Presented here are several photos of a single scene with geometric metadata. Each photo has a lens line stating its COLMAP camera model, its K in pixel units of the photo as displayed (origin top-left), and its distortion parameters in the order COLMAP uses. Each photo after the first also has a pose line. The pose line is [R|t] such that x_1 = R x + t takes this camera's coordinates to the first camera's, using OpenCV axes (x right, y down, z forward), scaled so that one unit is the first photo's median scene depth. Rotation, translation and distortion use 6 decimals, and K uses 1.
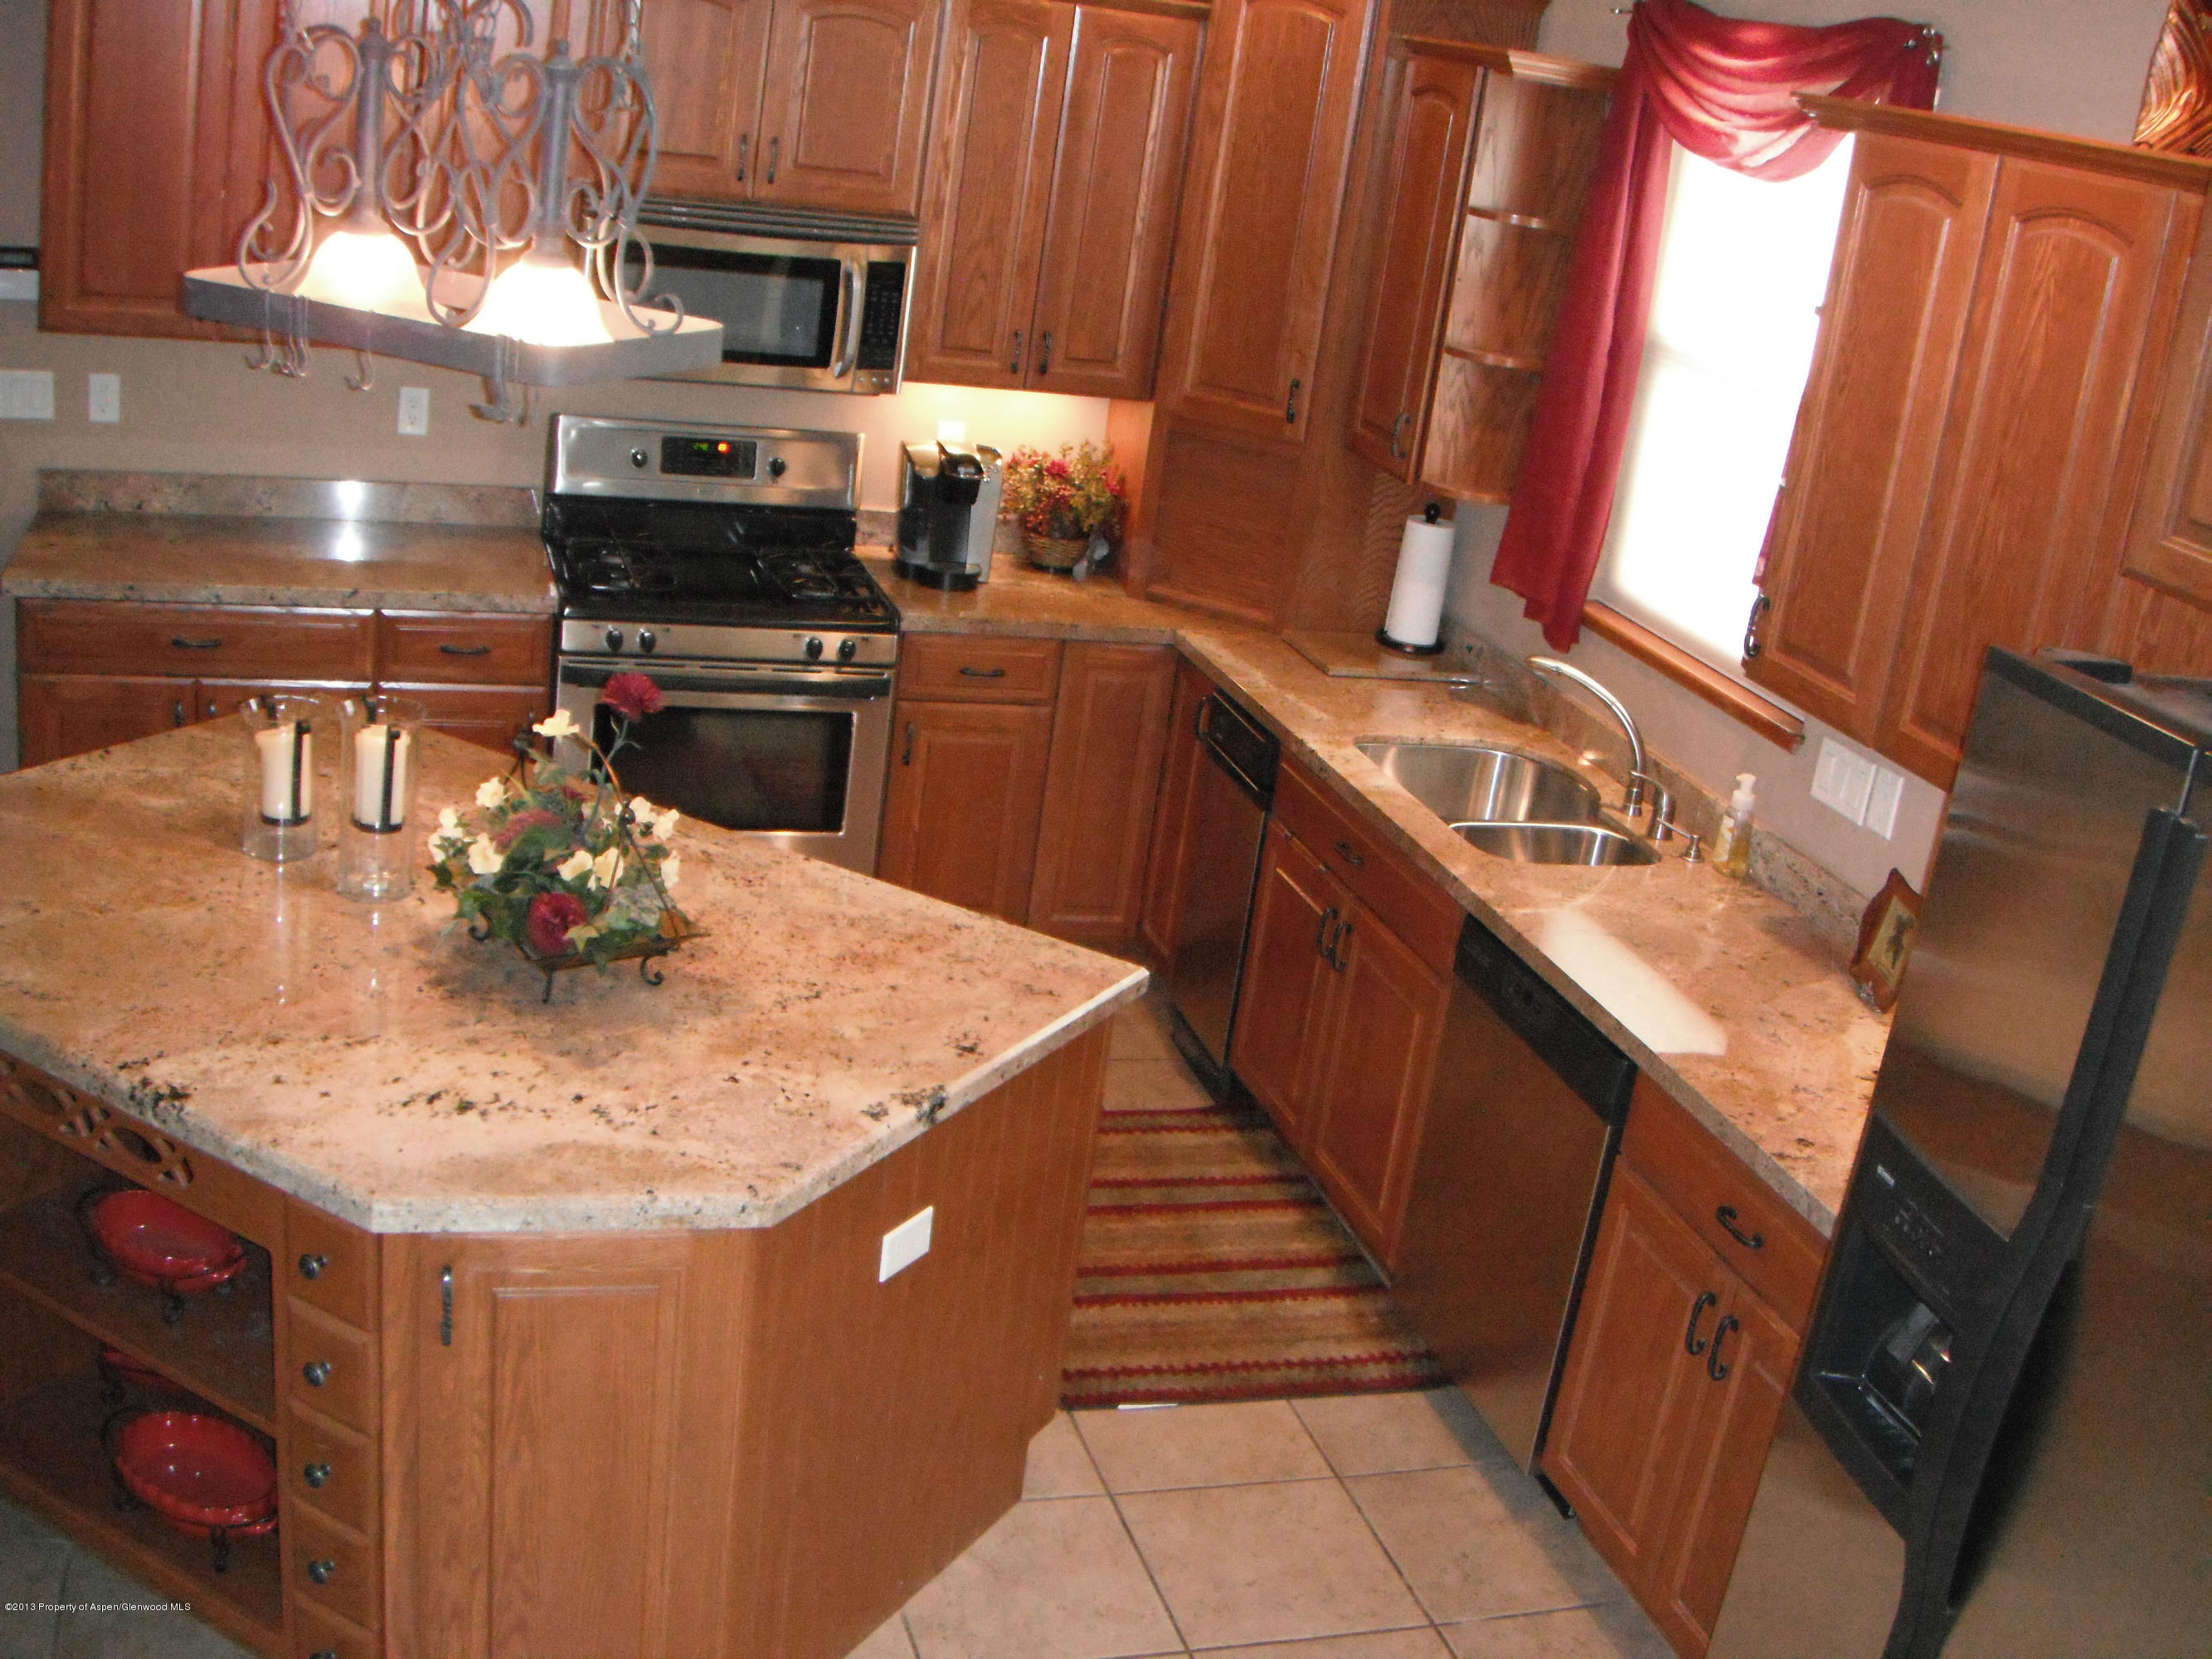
lens RADIAL K [[2356.4, 0, 1106.0], [0, 2356.4, 829.5], [0, 0, 1]] dist [-0.258664, 0.185371]
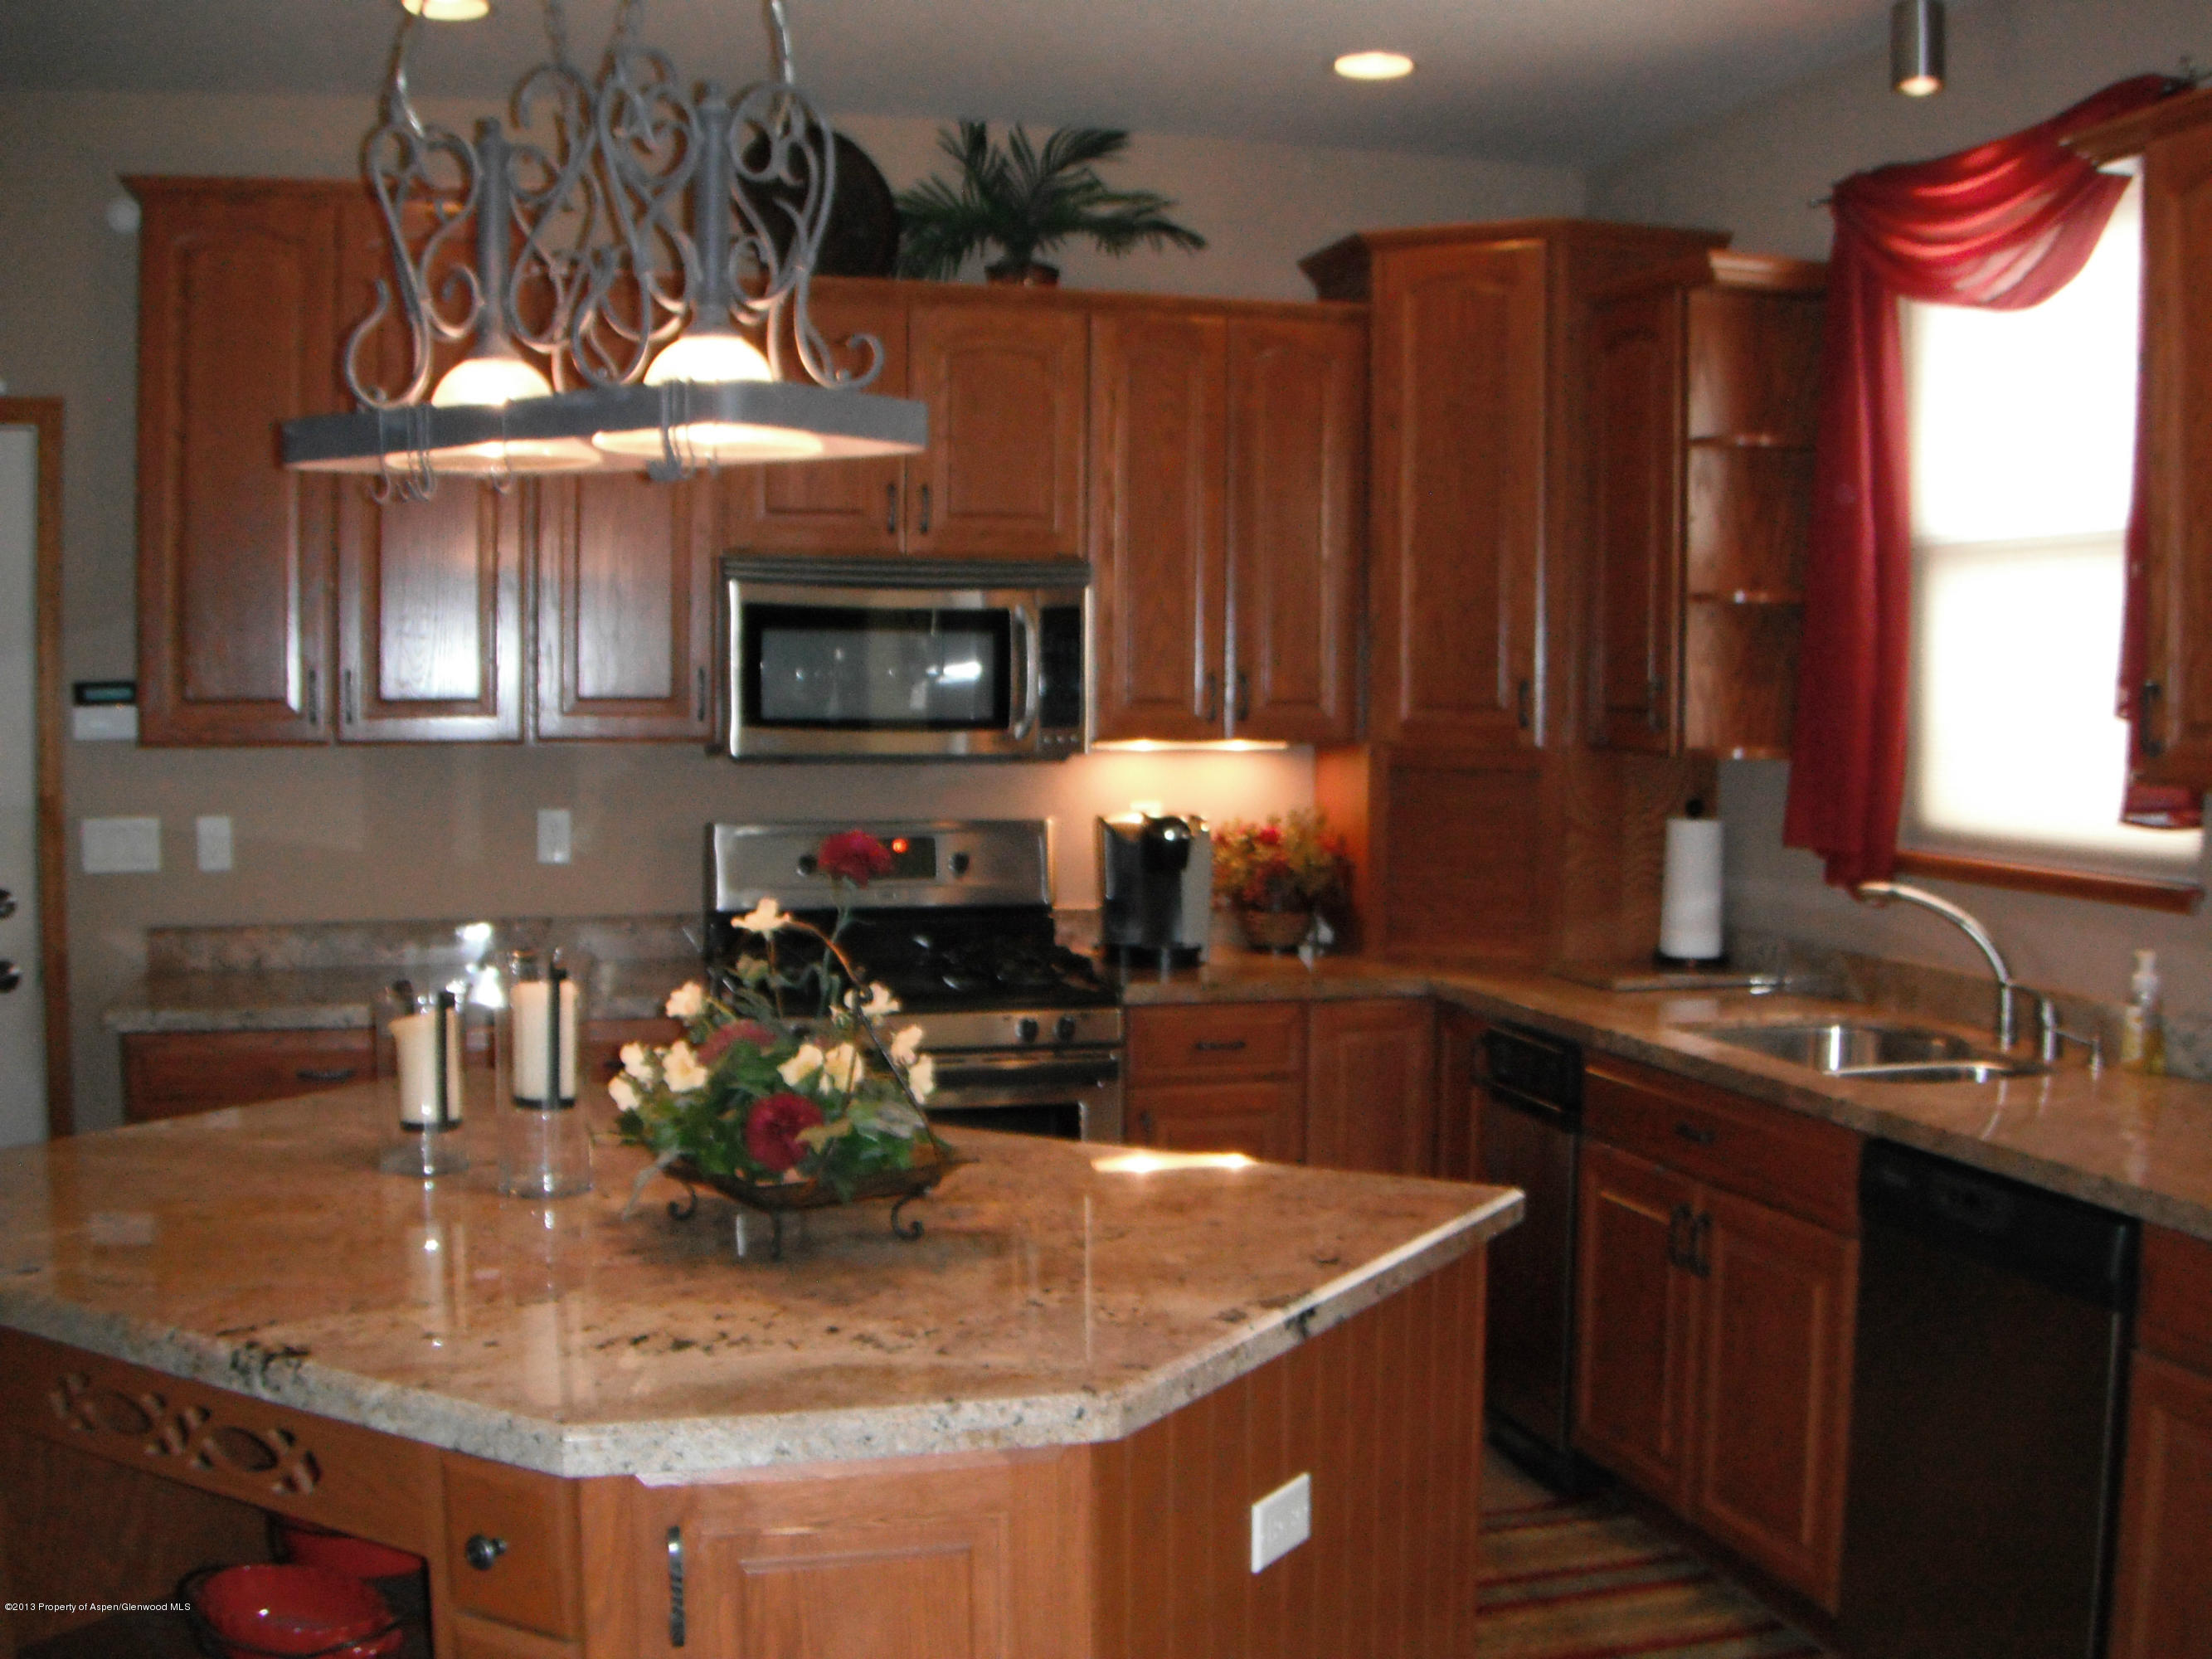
lens RADIAL K [[2356.4, 0, 1106.0], [0, 2356.4, 829.5], [0, 0, 1]] dist [-0.258664, 0.185371]
pose [[0.990973, -0.127603, -0.041115, -0.074912], [0.111037, 0.953069, -0.281658, 0.152059], [0.075126, 0.274550, 0.958634, 0.207507]]
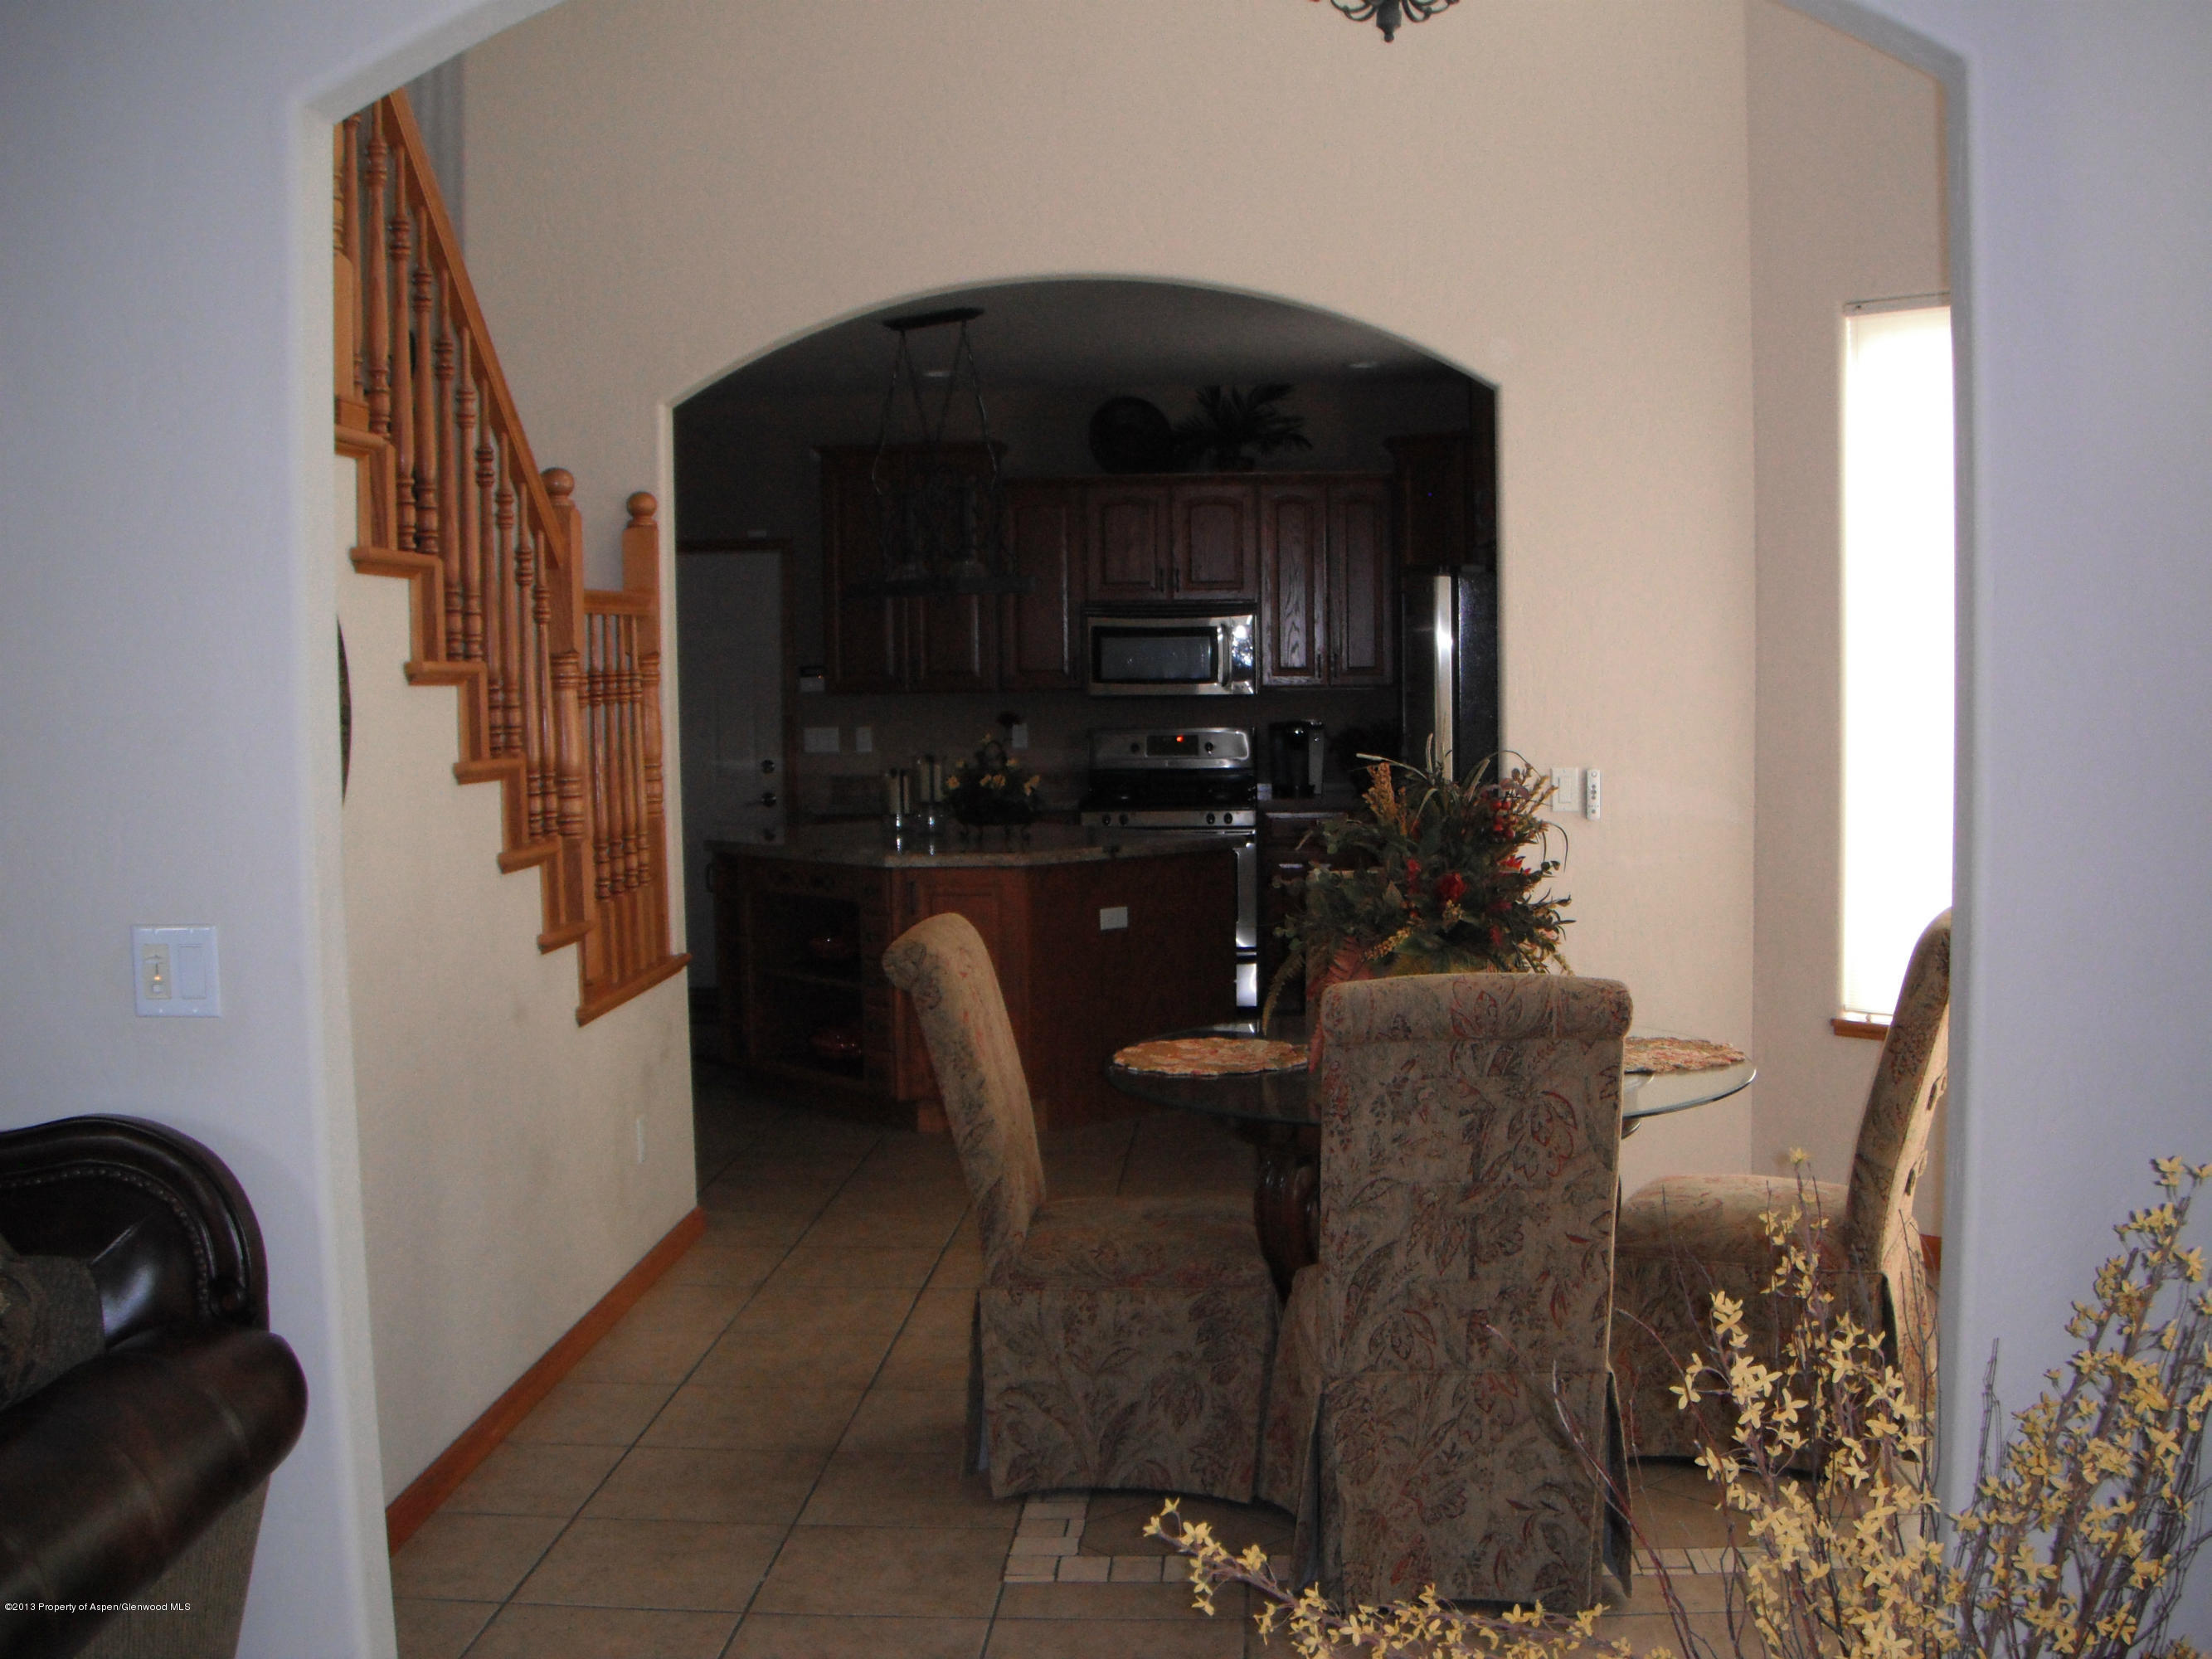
lens RADIAL K [[2449.4, 0, 1106.0], [0, 2449.4, 829.5], [0, 0, 1]] dist [-0.253353, 0.016909]
pose [[0.922648, -0.123742, -0.365252, 0.783670], [0.012903, 0.956498, -0.291454, 0.764961], [0.385428, 0.264197, 0.884107, -1.193297]]
